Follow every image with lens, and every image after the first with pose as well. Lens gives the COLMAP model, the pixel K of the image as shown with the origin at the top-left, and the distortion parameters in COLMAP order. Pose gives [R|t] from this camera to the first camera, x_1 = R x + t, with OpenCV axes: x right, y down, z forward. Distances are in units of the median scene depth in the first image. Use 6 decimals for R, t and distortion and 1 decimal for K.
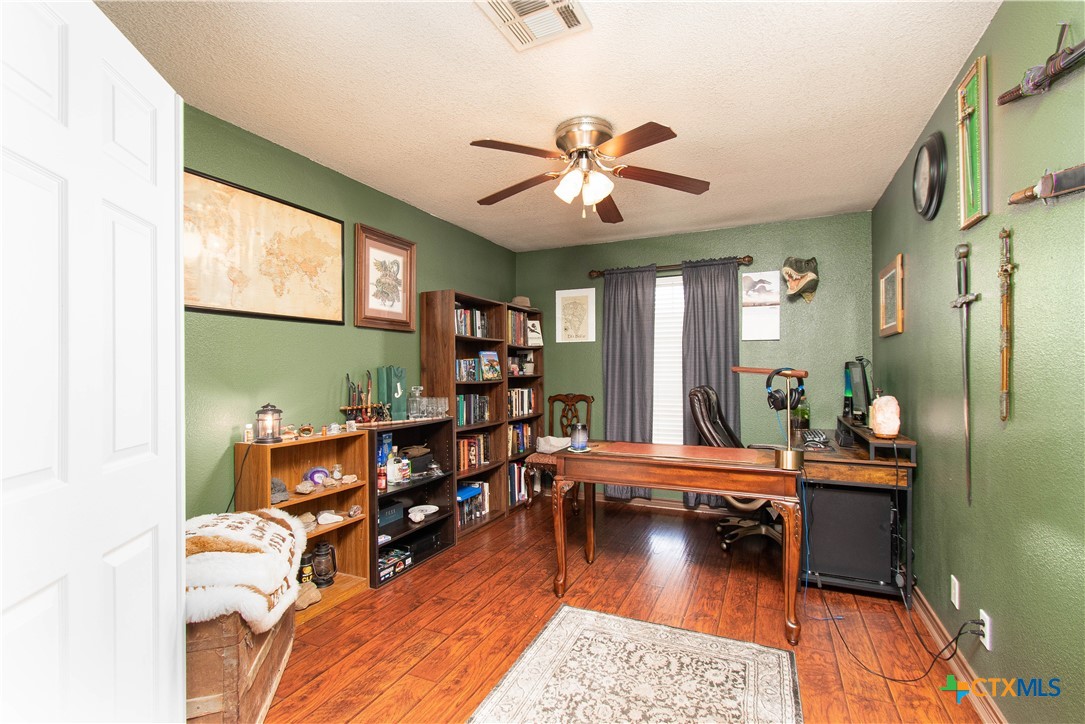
lens RADIAL K [[509.6, 0, 541.4], [0, 509.6, 358.3], [0, 0, 1]] dist [0.003060, -0.000281]
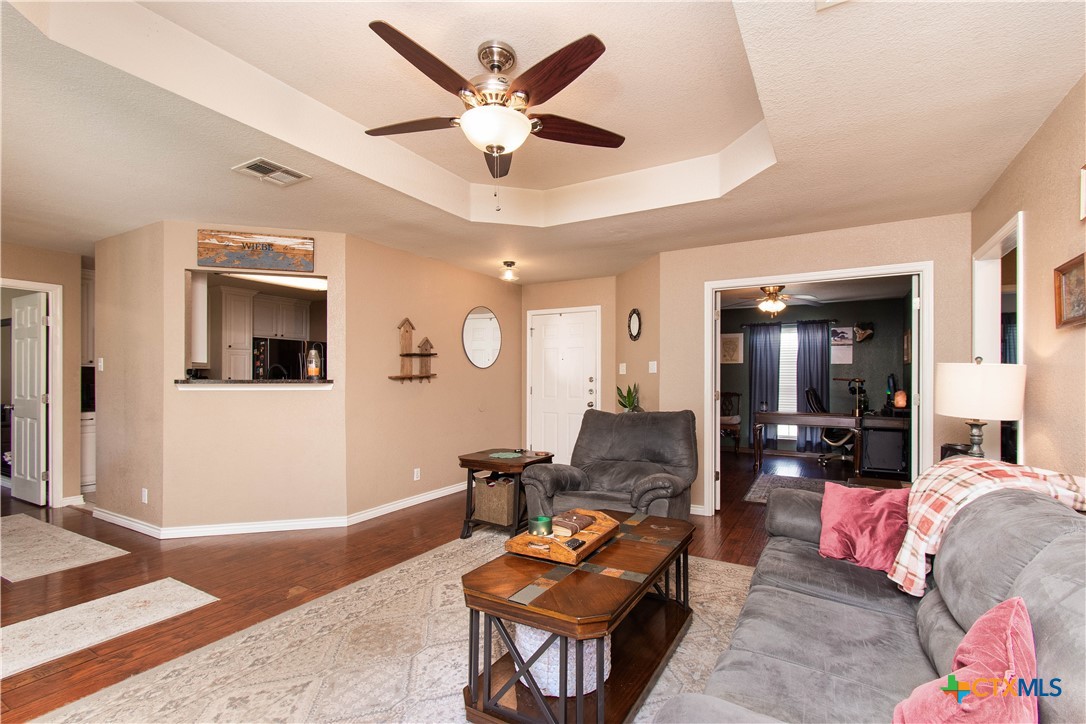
lens RADIAL K [[510.1, 0, 544.1], [0, 510.1, 371.4], [0, 0, 1]] dist [0.003060, -0.000281]
pose [[0.995620, 0.009393, -0.093020, -0.678846], [-0.008715, 0.999933, 0.007683, -0.017656], [0.093086, -0.006839, 0.995635, -1.364220]]
